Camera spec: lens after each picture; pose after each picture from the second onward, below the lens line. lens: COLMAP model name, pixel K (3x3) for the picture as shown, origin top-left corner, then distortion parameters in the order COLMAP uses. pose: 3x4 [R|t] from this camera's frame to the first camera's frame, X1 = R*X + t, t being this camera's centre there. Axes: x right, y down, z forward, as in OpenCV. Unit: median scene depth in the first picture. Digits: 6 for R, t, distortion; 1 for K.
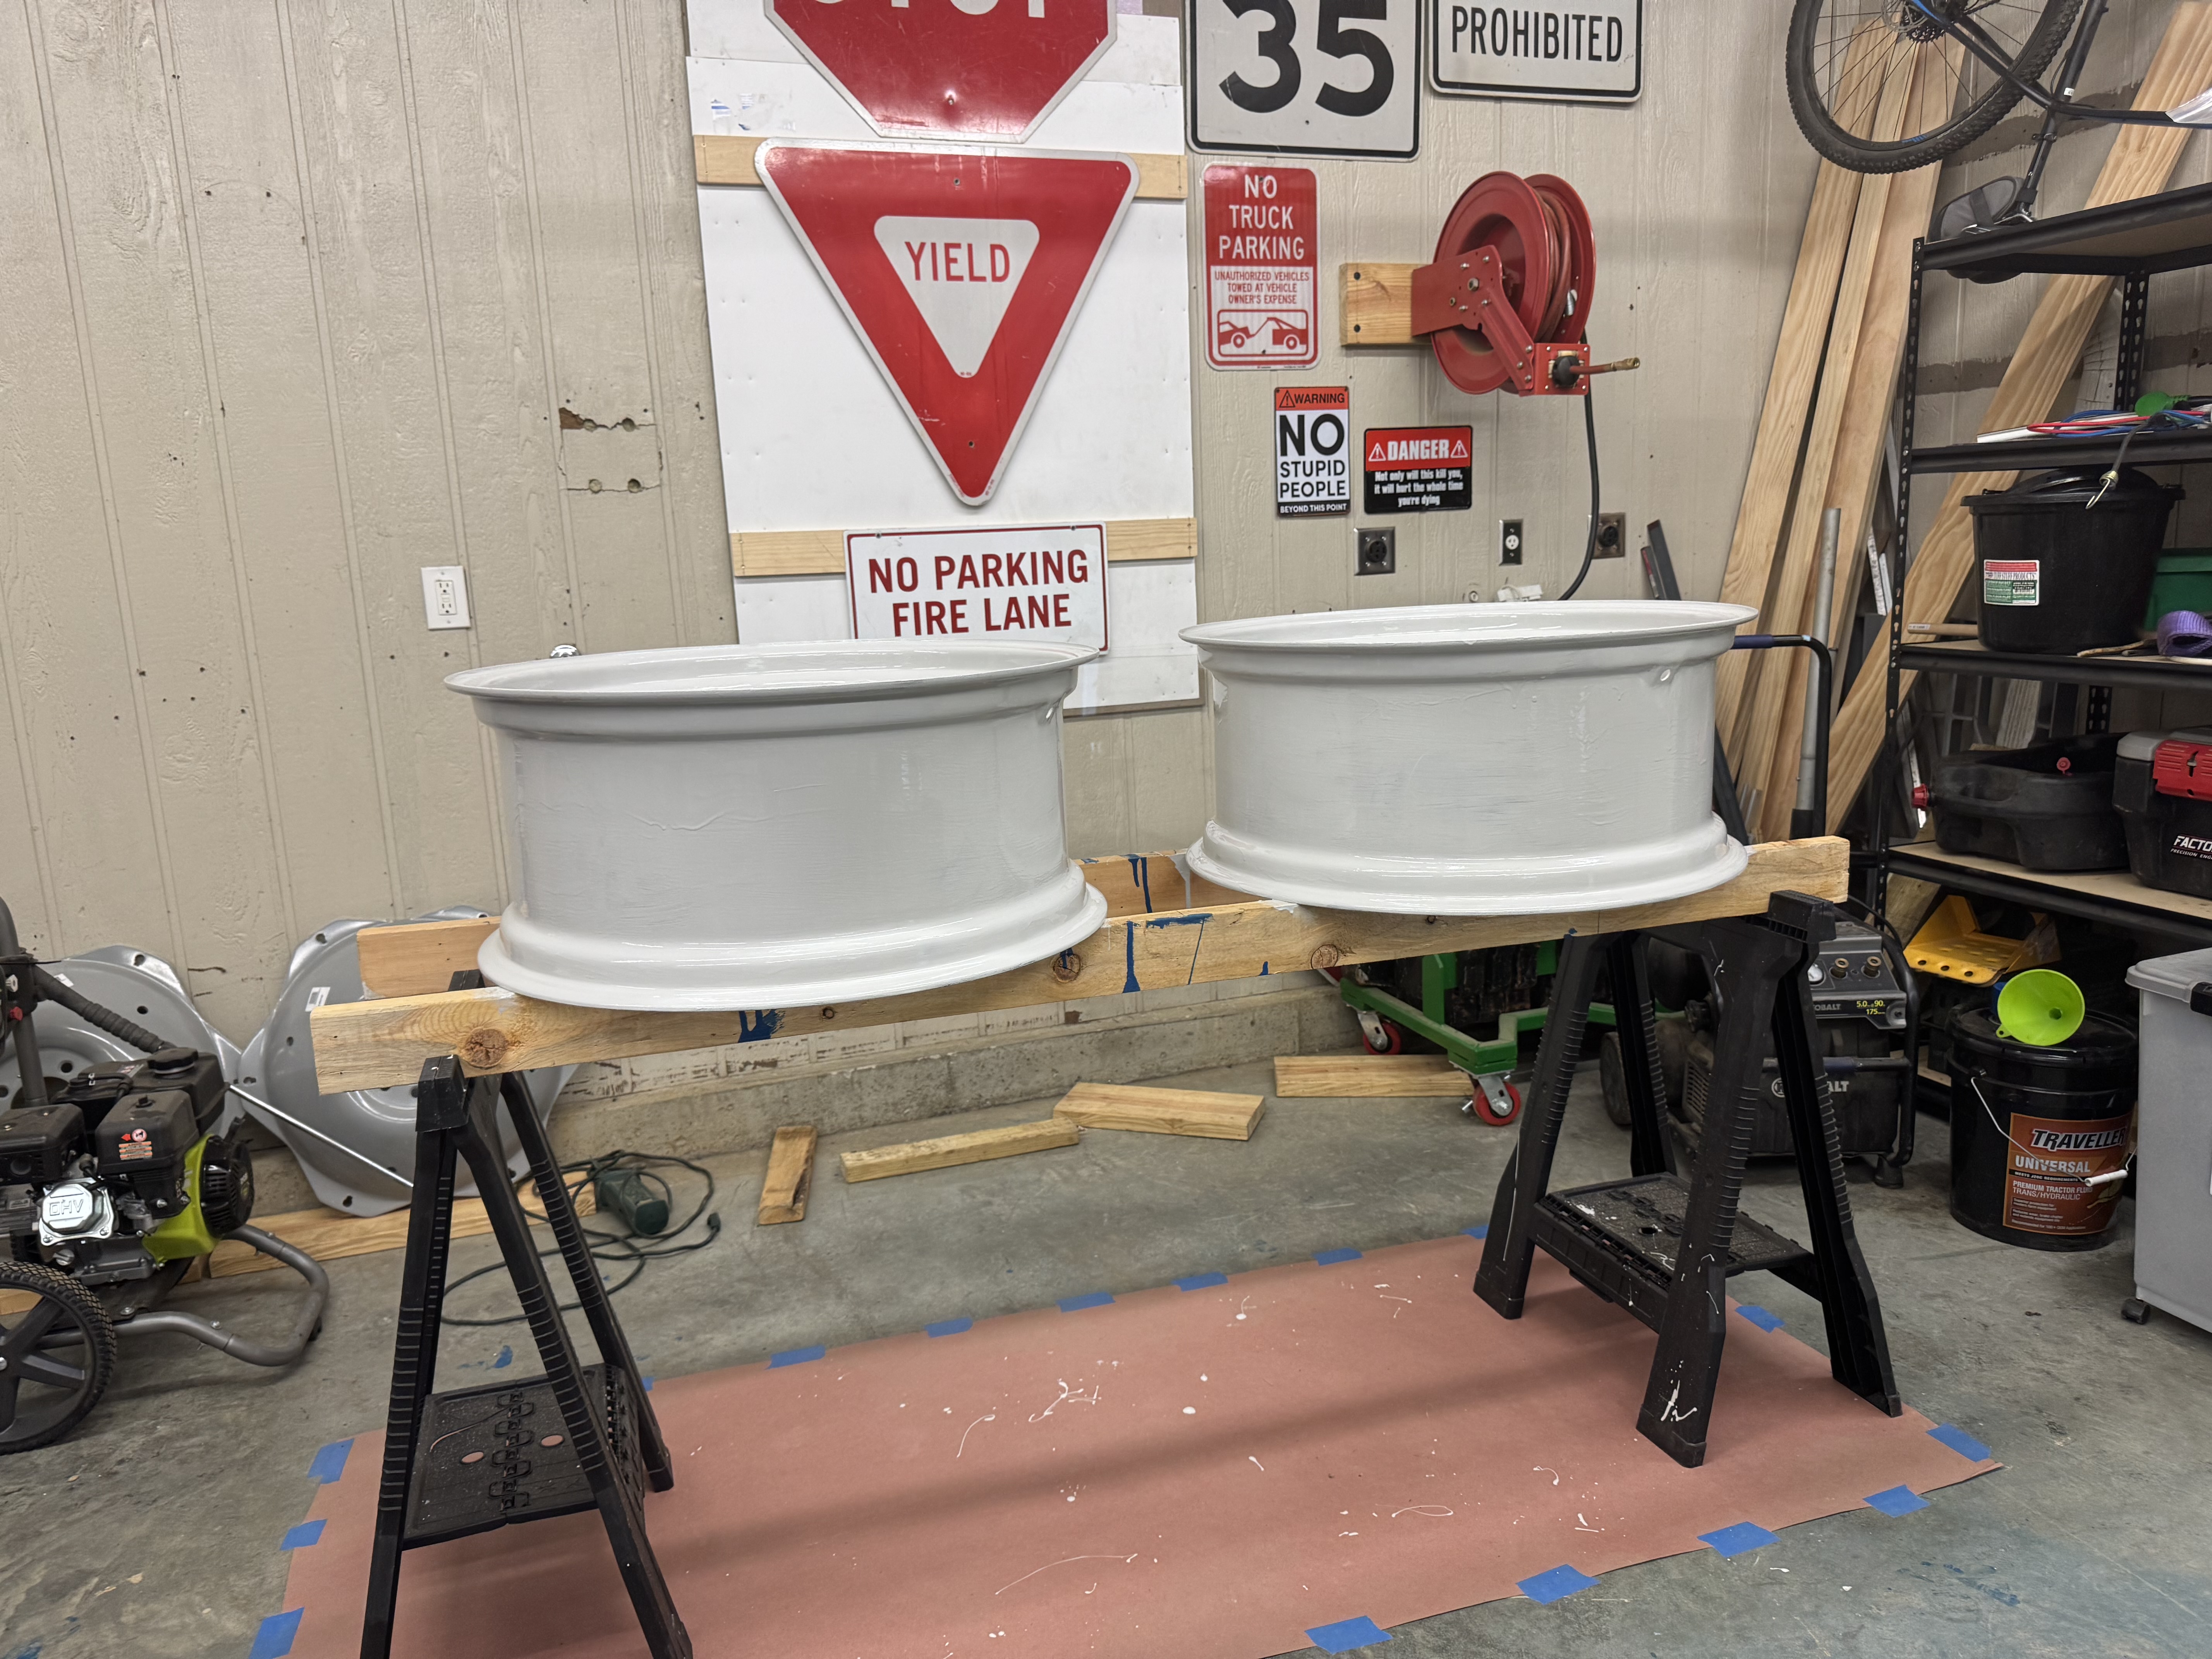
lens RADIAL K [[1628.4, 0, 1112.3], [0, 1628.4, 814.8], [0, 0, 1]] dist [0.033802, -0.026570]
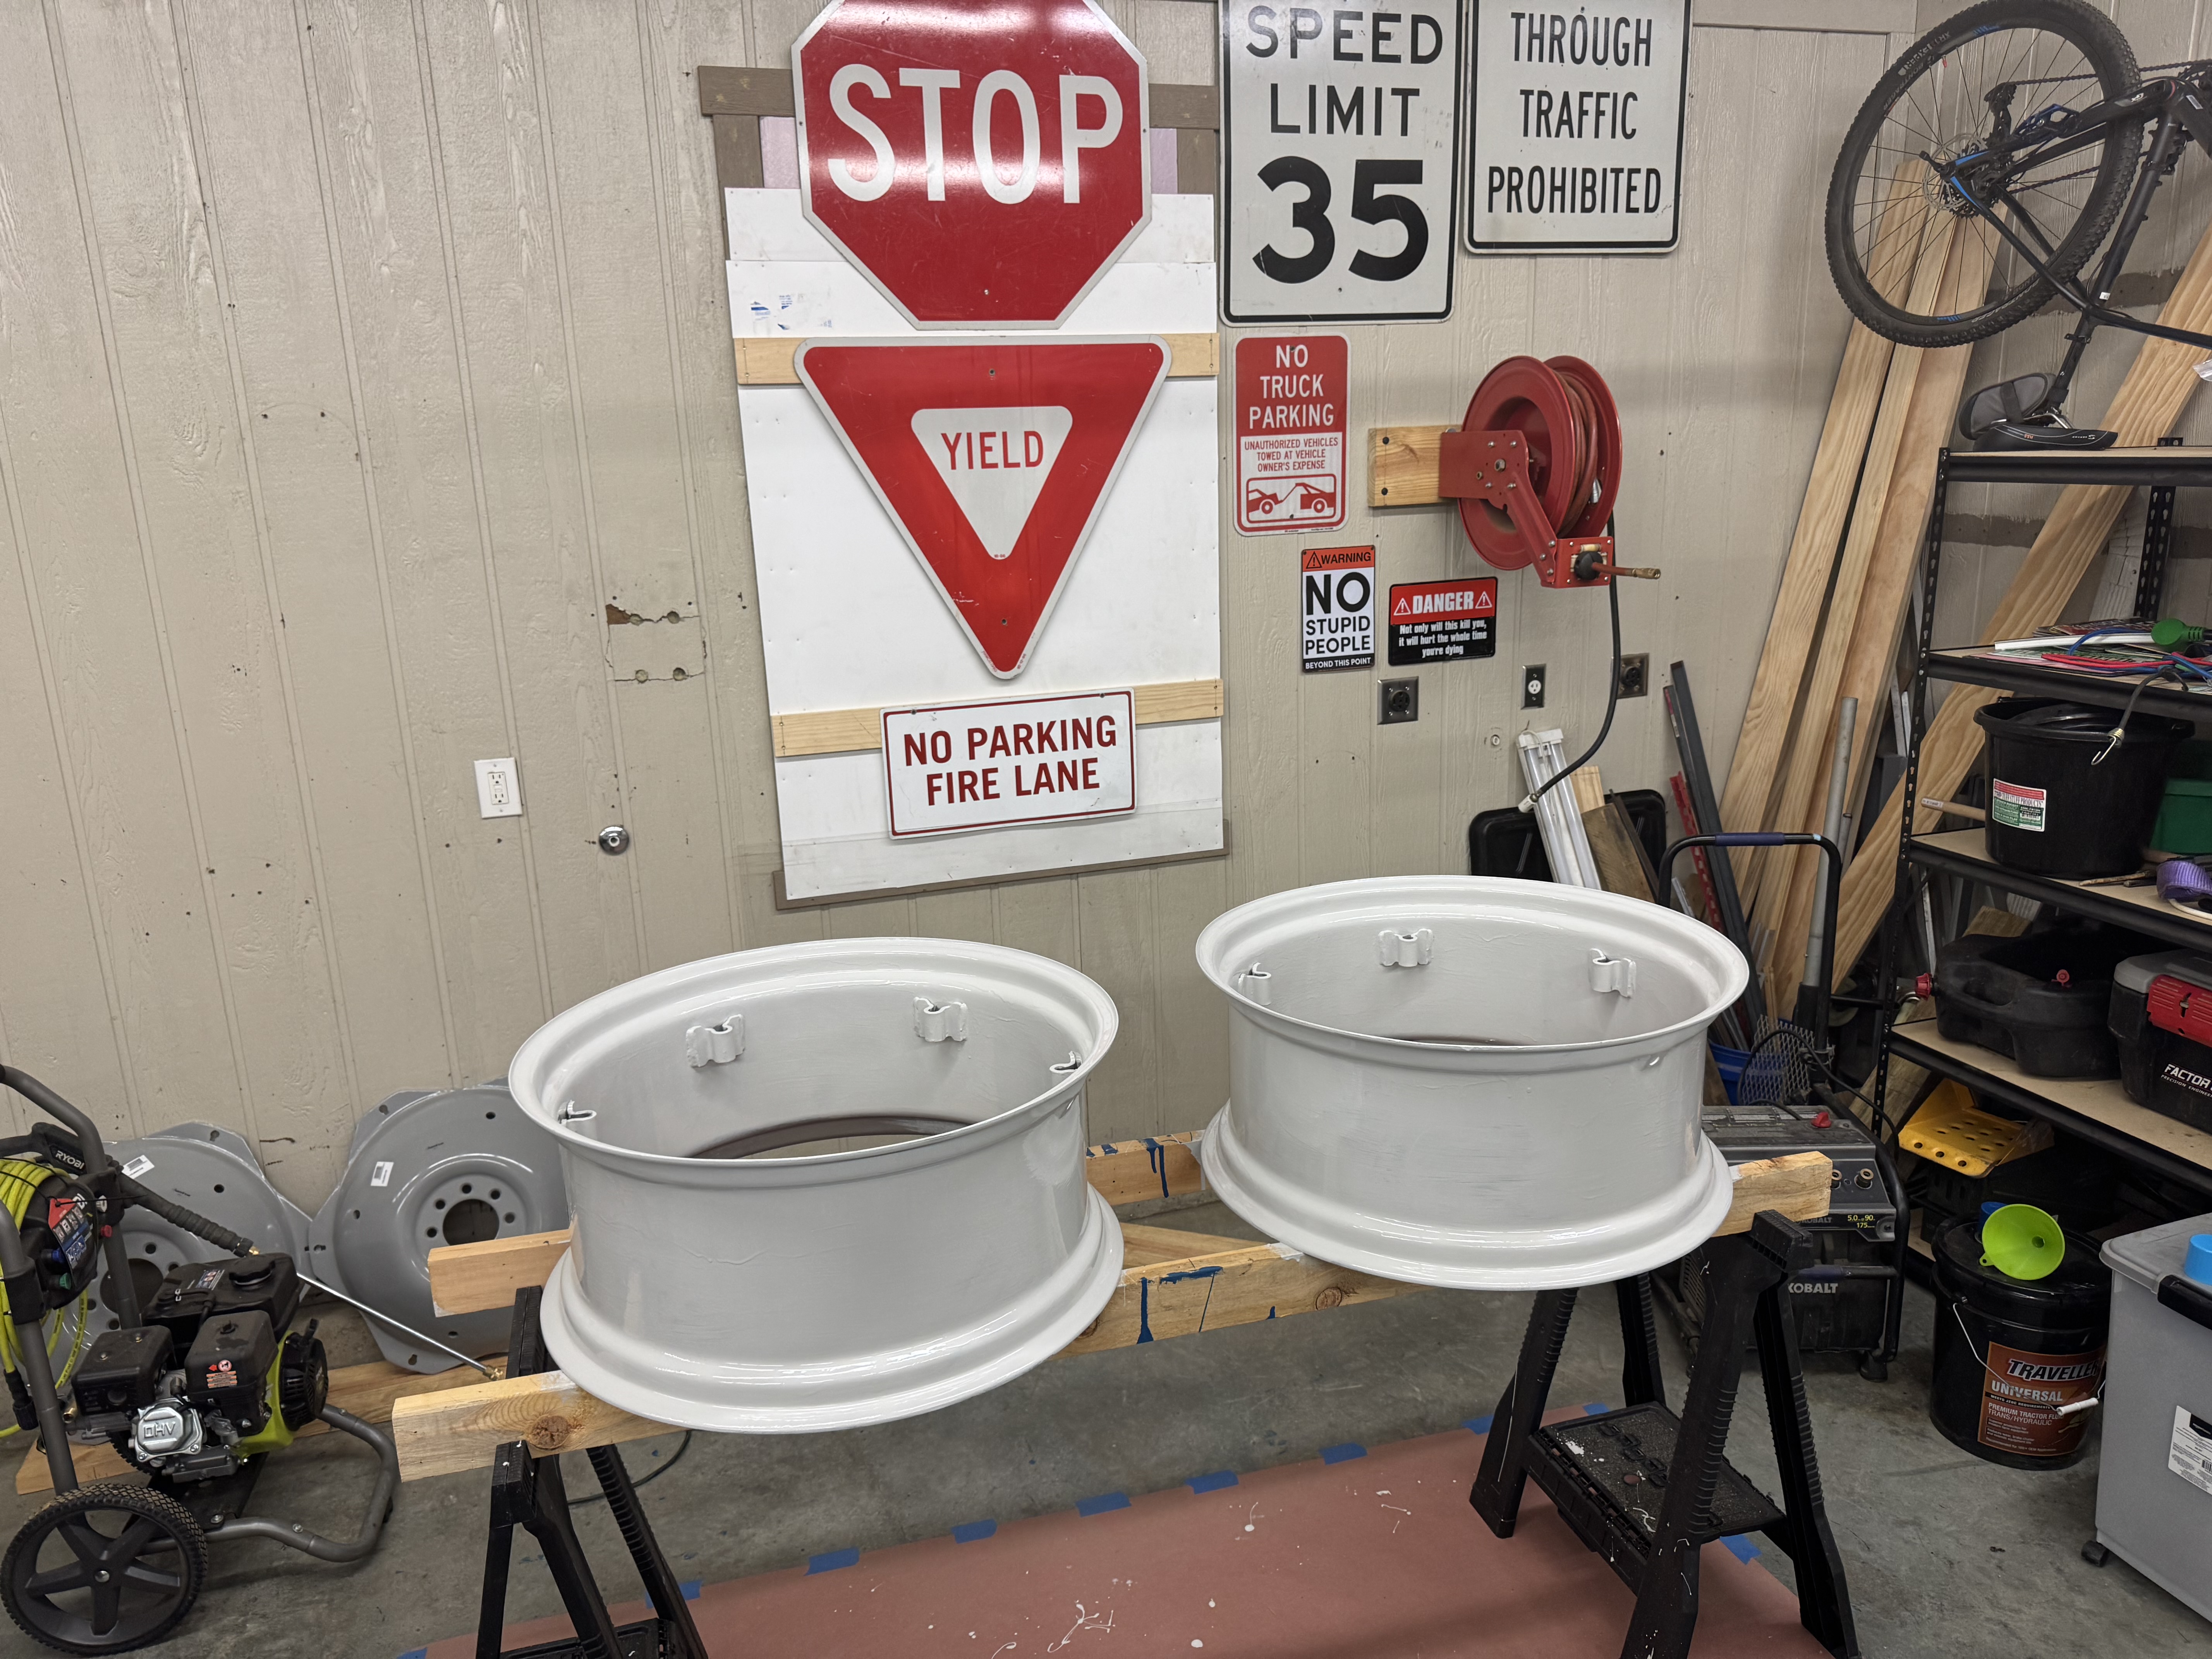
lens RADIAL K [[1623.0, 0, 1112.2], [0, 1623.0, 836.8], [0, 0, 1]] dist [0.060746, -0.063720]
pose [[0.999714, 0.013870, -0.019495, 0.003815], [-0.012537, 0.997679, 0.066927, -0.171436], [0.020378, -0.066664, 0.997567, -0.030249]]
